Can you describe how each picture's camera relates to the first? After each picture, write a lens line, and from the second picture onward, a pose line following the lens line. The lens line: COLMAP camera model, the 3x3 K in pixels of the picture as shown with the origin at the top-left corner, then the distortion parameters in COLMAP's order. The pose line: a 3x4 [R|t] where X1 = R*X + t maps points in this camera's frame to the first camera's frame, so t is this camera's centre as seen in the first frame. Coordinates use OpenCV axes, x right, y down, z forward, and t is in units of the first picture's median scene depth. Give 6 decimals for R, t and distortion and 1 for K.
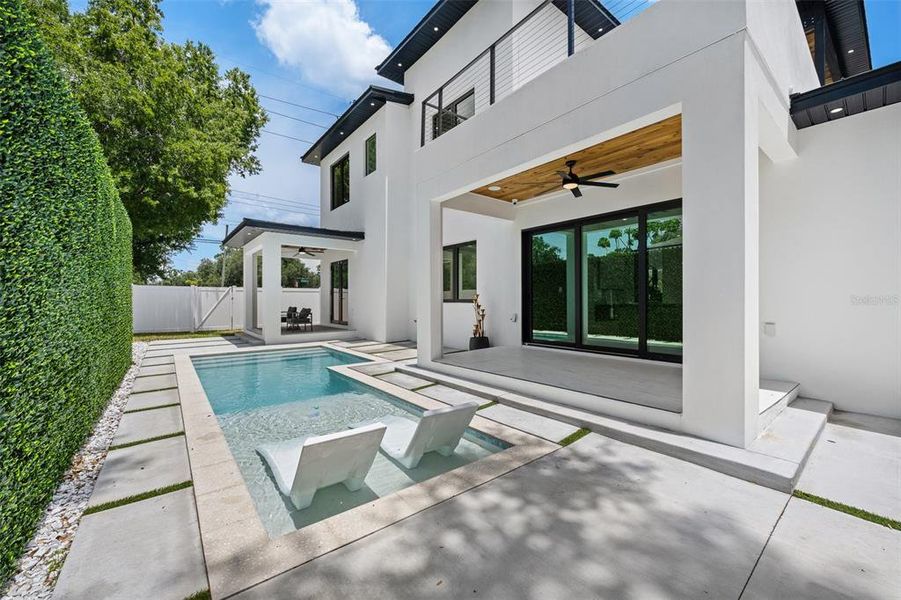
lens RADIAL K [[357.4, 0, 450.5], [0, 357.4, 300.0], [0, 0, 1]] dist [0.000392, 0.000120]
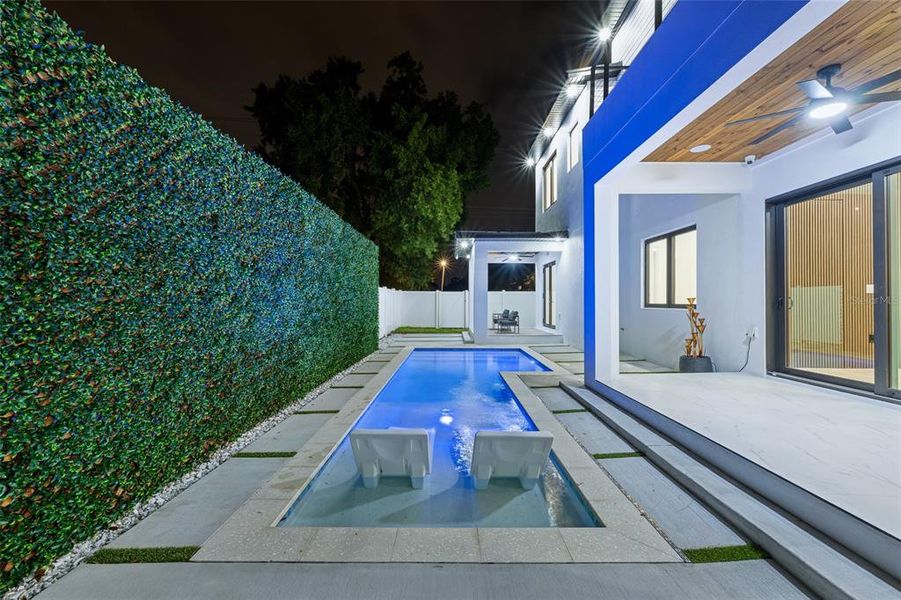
lens RADIAL K [[357.4, 0, 450.5], [0, 357.4, 300.0], [0, 0, 1]] dist [0.000392, 0.000120]
pose [[0.782620, 0.002066, -0.622496, 0.101517], [-0.005502, 0.999978, -0.003599, -0.004194], [0.622475, 0.006241, 0.782615, 0.080860]]
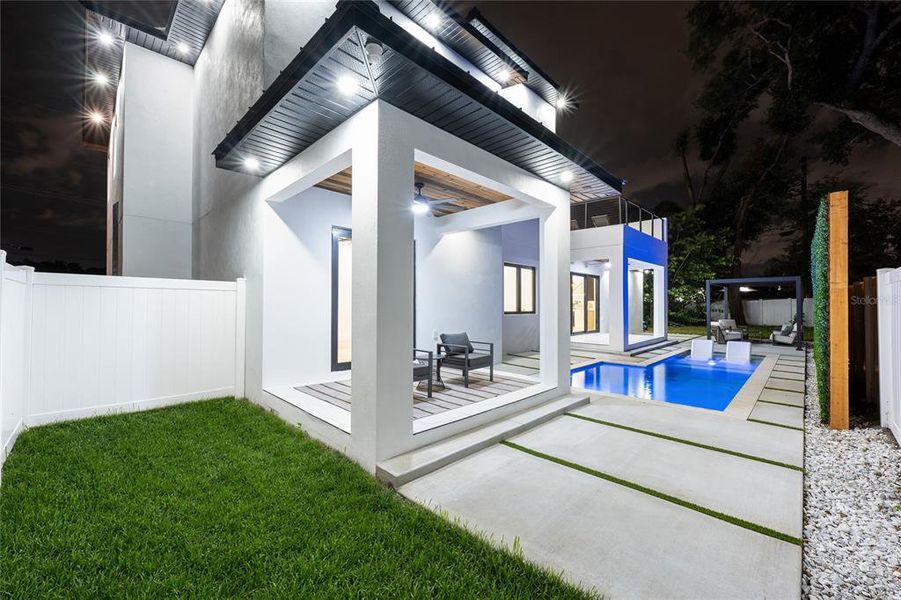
lens RADIAL K [[358.4, 0, 454.1], [0, 358.4, 305.0], [0, 0, 1]] dist [-0.000340, -0.000271]
pose [[-0.125634, 0.008551, 0.992040, -0.934865], [-0.001556, 0.999960, -0.008817, -0.009949], [-0.992075, -0.002651, -0.125616, 1.117962]]
